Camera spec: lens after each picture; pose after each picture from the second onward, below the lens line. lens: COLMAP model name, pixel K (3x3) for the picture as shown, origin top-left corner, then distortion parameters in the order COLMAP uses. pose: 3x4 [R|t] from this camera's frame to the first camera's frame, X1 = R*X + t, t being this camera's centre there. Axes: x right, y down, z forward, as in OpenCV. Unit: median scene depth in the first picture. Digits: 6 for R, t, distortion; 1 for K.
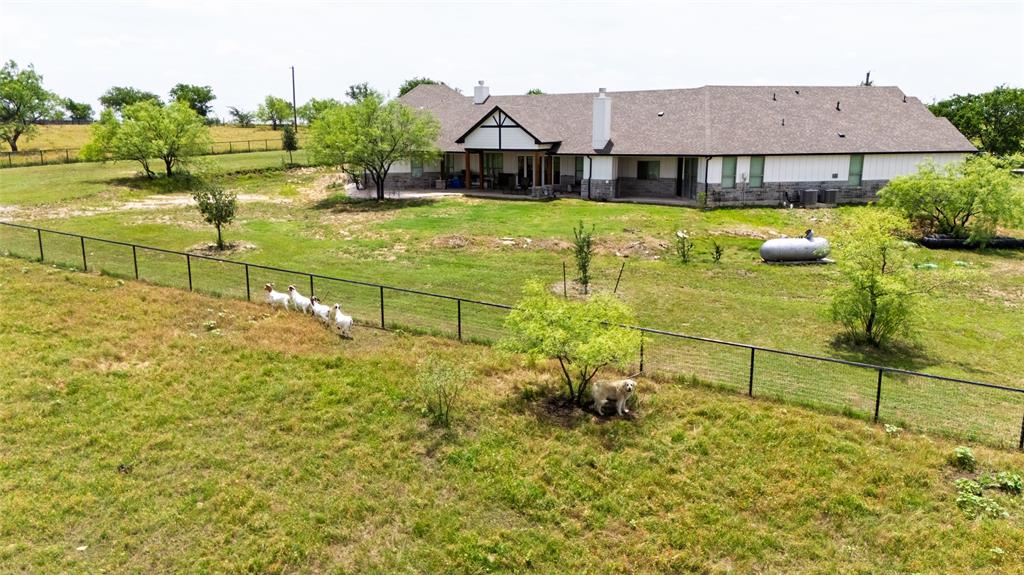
lens RADIAL K [[753.5, 0, 513.0], [0, 753.5, 290.9], [0, 0, 1]] dist [0.074583, -0.067510]
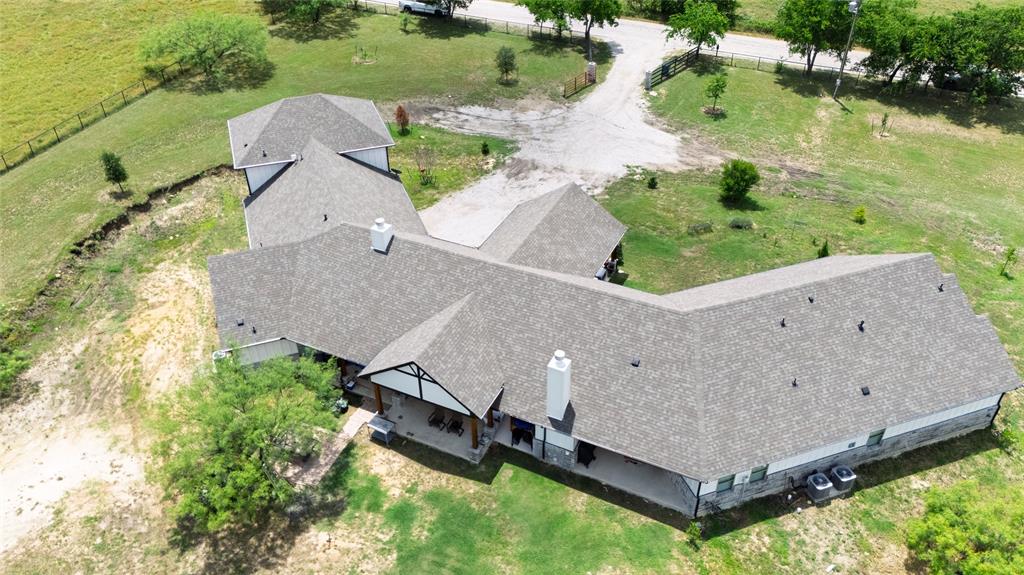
lens RADIAL K [[753.5, 0, 513.0], [0, 753.5, 290.9], [0, 0, 1]] dist [0.074583, -0.067510]
pose [[0.991247, -0.092147, 0.094547, 0.011532], [0.043079, 0.902689, 0.428131, -0.617541], [-0.124798, -0.420311, 0.898757, 0.375514]]
